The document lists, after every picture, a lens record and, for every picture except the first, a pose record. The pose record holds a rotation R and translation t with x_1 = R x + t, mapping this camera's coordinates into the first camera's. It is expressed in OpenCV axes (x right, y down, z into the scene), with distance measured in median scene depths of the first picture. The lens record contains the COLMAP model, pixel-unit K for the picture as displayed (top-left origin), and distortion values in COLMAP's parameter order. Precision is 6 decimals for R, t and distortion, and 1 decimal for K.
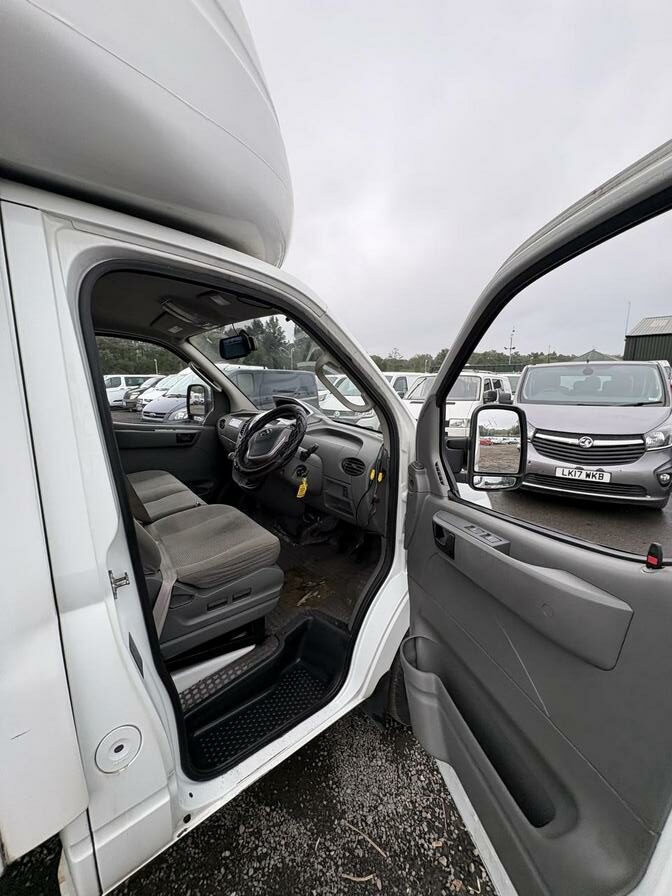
lens RADIAL K [[357.8, 0, 333.2], [0, 357.8, 448.9], [0, 0, 1]] dist [-0.000105, 0.000842]
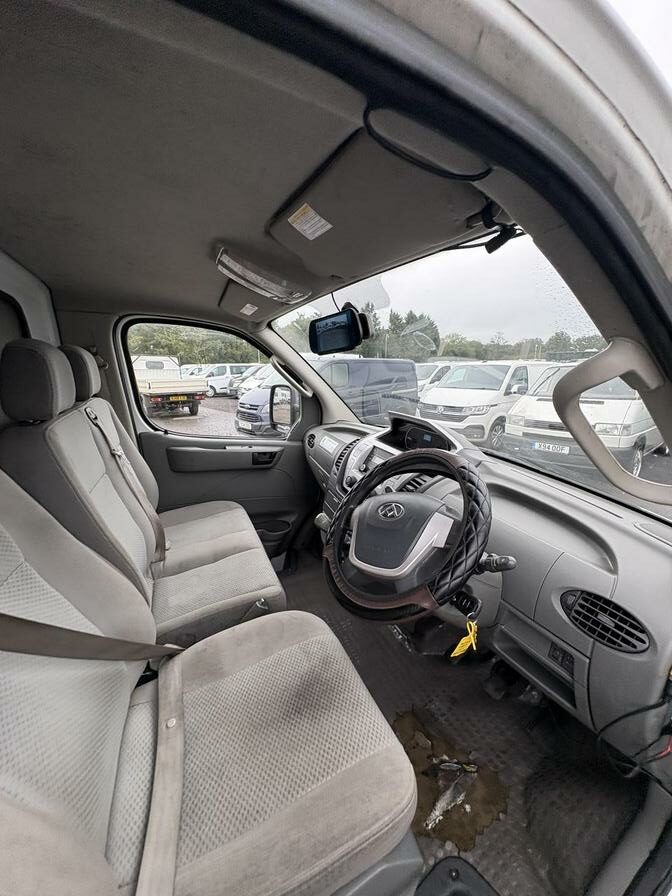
lens RADIAL K [[351.6, 0, 336.0], [0, 351.6, 448.0], [0, 0, 1]] dist [-0.001992, -0.000213]
pose [[0.970338, 0.053409, -0.235777, -0.093494], [-0.044789, 0.998123, 0.041769, -0.090135], [0.237566, -0.029970, 0.970909, 0.323323]]
